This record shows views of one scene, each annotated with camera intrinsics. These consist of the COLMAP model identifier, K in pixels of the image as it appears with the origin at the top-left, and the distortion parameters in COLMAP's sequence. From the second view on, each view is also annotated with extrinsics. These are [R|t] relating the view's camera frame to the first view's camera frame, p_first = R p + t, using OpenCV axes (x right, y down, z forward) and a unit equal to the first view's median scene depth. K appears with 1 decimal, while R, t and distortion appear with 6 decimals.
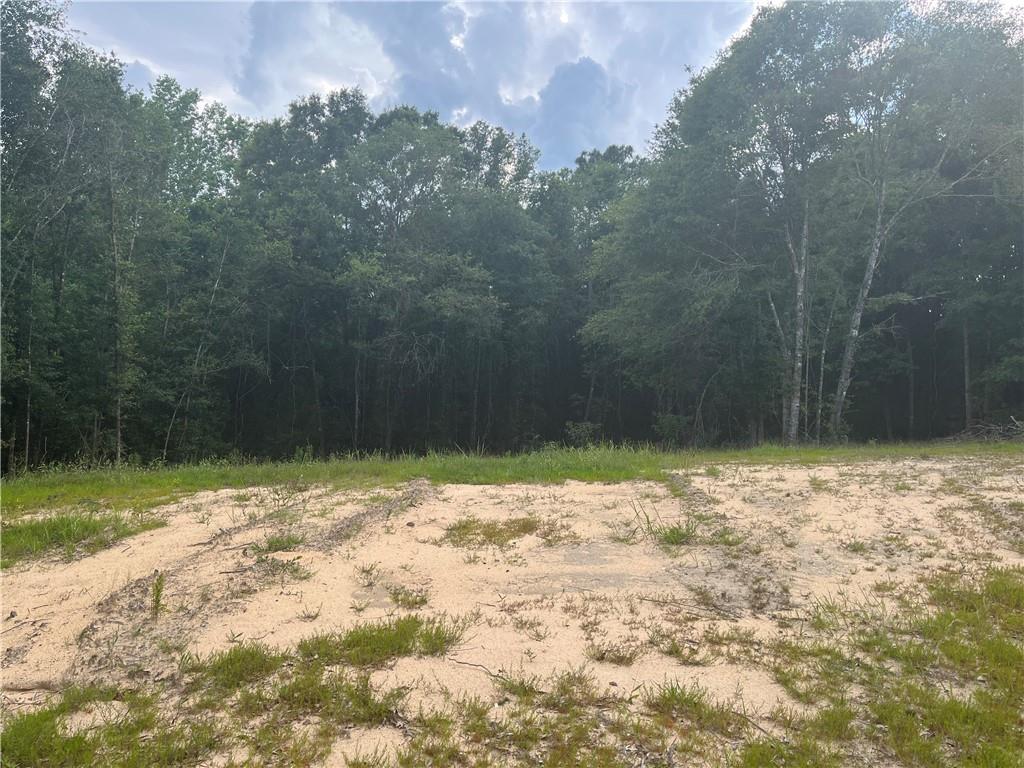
lens RADIAL K [[769.8, 0, 512.0], [0, 769.8, 384.0], [0, 0, 1]] dist [0.067122, -0.083119]
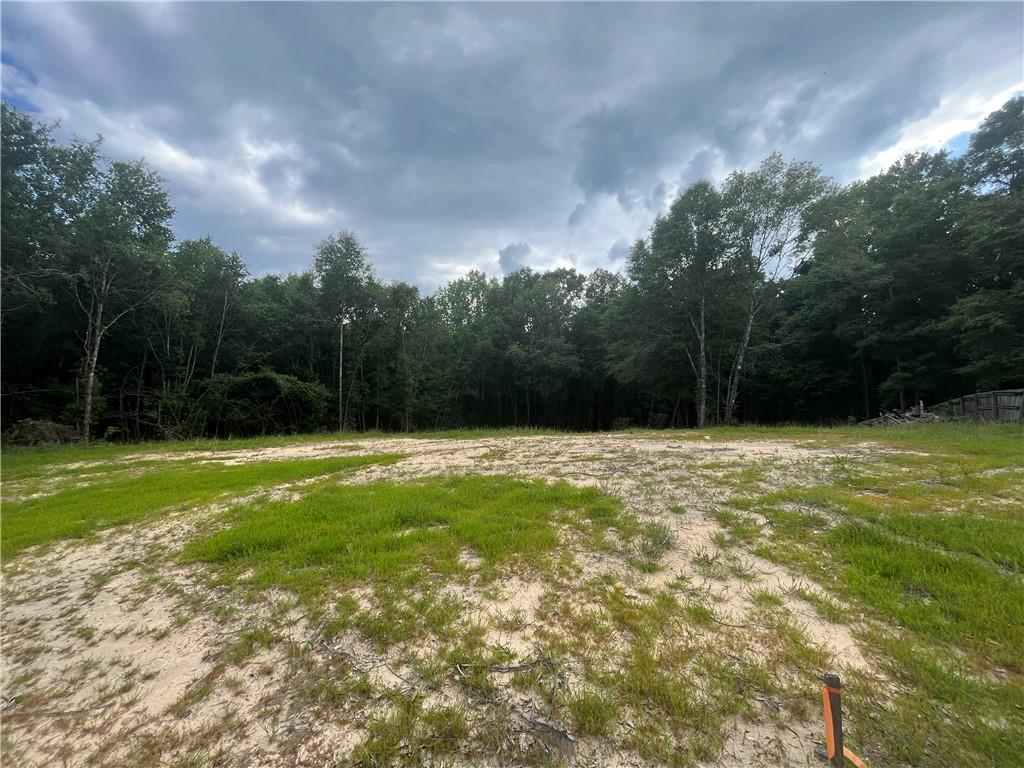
lens RADIAL K [[414.5, 0, 512.0], [0, 414.5, 384.0], [0, 0, 1]] dist [-0.005440, 0.000380]
pose [[0.892216, -0.038792, -0.449940, 0.378419], [0.024563, 0.998998, -0.037423, -0.003705], [0.450941, 0.022337, 0.892274, -0.086523]]
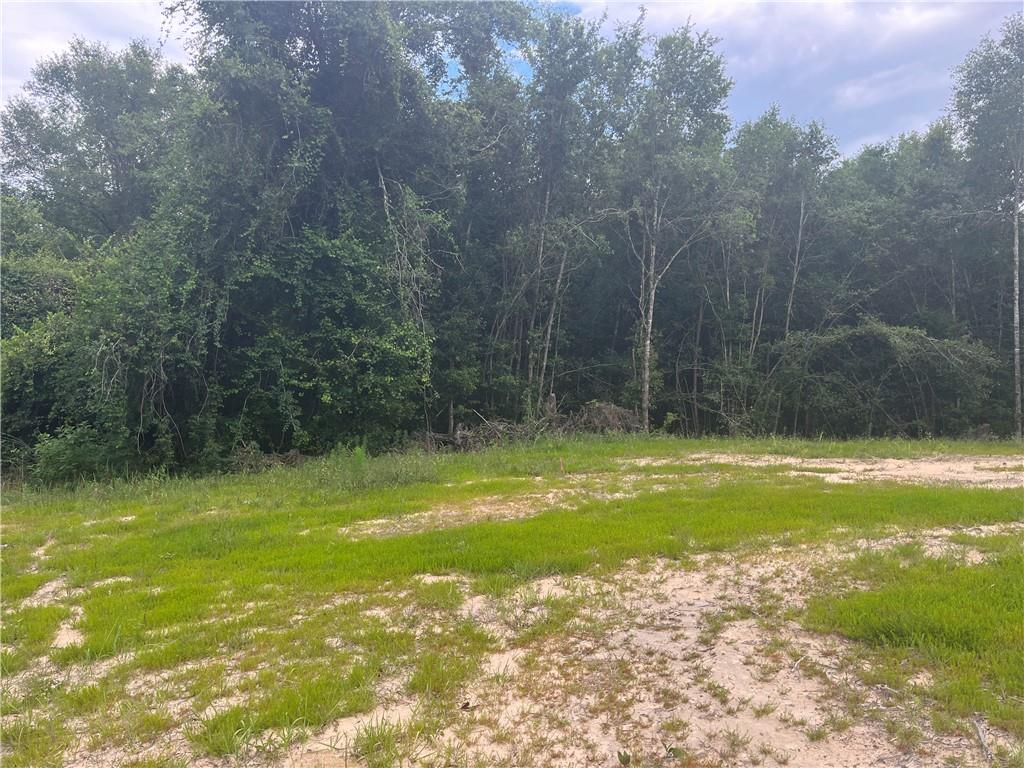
lens RADIAL K [[769.8, 0, 512.0], [0, 769.8, 384.0], [0, 0, 1]] dist [0.067122, -0.083119]
pose [[0.154997, -0.016551, -0.987776, 0.366612], [0.026541, 0.999569, -0.012584, -0.003059], [0.987558, -0.024266, 0.155369, -0.102407]]
